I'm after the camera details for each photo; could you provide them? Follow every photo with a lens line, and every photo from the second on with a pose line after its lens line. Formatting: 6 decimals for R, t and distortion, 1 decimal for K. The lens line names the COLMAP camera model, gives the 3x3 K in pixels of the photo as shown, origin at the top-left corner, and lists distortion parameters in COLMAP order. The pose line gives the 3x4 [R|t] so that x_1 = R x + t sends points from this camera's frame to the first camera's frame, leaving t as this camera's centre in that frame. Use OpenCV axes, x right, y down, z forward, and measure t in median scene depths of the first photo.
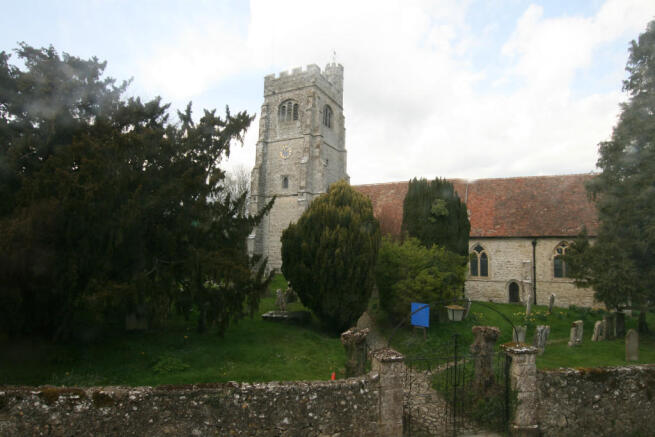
lens RADIAL K [[349.1, 0, 327.5], [0, 349.1, 218.5], [0, 0, 1]] dist [-0.012783, 0.001184]
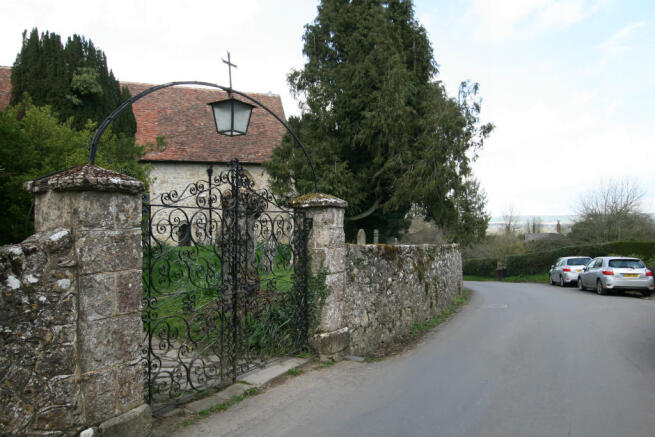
lens RADIAL K [[494.2, 0, 327.5], [0, 494.2, 218.5], [0, 0, 1]] dist [0.007064, 0.001992]
pose [[0.689104, -0.028472, 0.724102, -0.012113], [-0.056343, 0.994098, 0.092708, 0.323568], [-0.722468, -0.104684, 0.683433, 0.450160]]
